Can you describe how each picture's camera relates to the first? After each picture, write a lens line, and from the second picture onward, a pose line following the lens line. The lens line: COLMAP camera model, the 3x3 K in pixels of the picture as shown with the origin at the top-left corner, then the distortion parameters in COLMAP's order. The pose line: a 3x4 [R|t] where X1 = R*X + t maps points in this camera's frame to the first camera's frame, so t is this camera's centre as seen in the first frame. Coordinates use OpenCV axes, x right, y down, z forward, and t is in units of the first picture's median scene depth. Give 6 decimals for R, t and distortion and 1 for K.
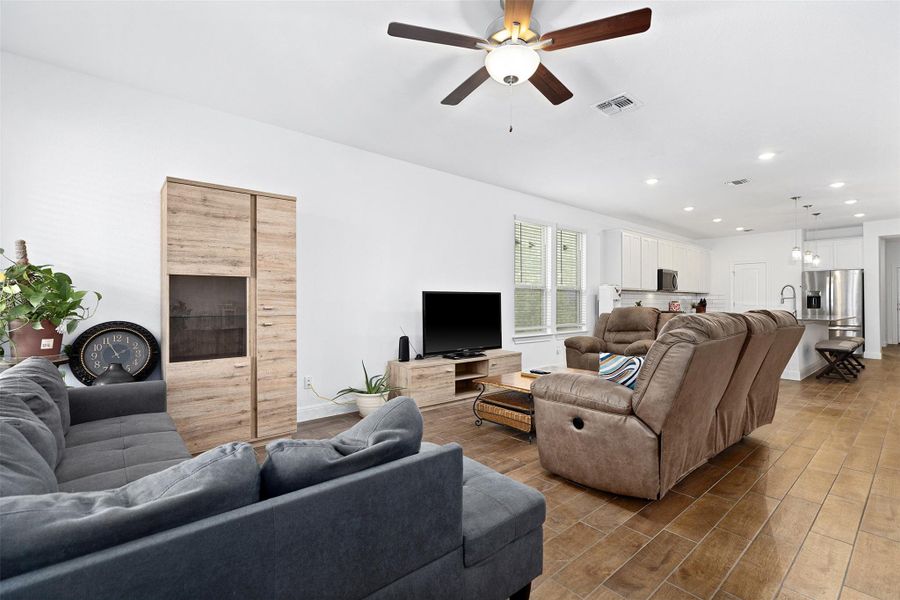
lens RADIAL K [[404.4, 0, 446.6], [0, 404.4, 298.0], [0, 0, 1]] dist [0.001867, 0.001462]
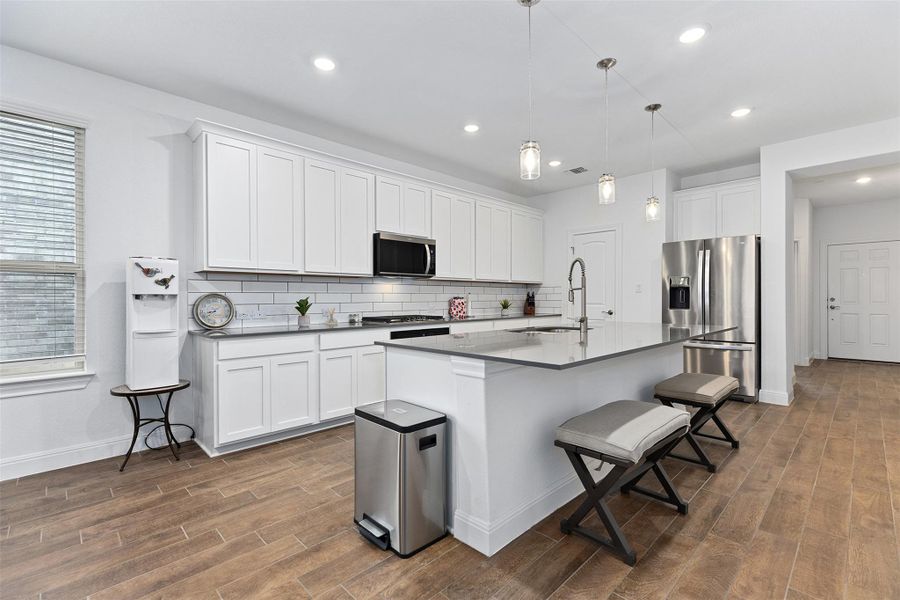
lens RADIAL K [[404.4, 0, 454.9], [0, 404.4, 298.6], [0, 0, 1]] dist [0.001867, 0.001462]
pose [[0.997003, -0.003325, 0.077290, 0.560696], [0.002496, 0.999938, 0.010814, 0.004312], [-0.077321, -0.010589, 0.996950, 0.477913]]
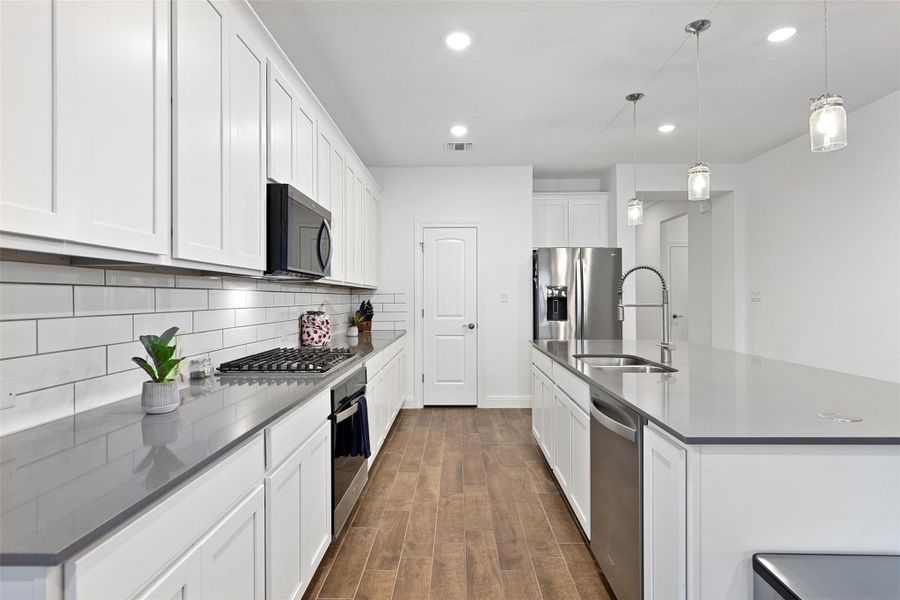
lens RADIAL K [[468.5, 0, 448.6], [0, 468.5, 296.9], [0, 0, 1]] dist [0.028964, 0.000991]
pose [[0.659052, 0.000414, 0.752097, 0.371182], [-0.003606, 0.999990, 0.002610, -0.005867], [-0.752089, -0.004432, 0.659047, 0.714103]]
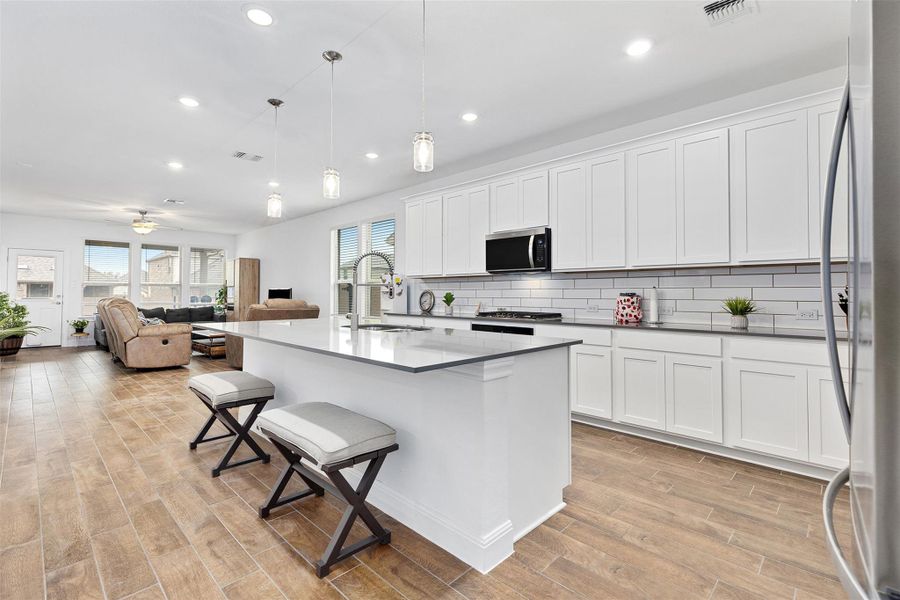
lens RADIAL K [[404.4, 0, 450.9], [0, 404.4, 294.9], [0, 0, 1]] dist [0.001867, 0.001462]
pose [[0.106731, 0.007147, -0.994262, 1.028691], [0.010913, 0.999906, 0.008359, 0.004927], [0.994228, -0.011743, 0.106643, 0.852047]]
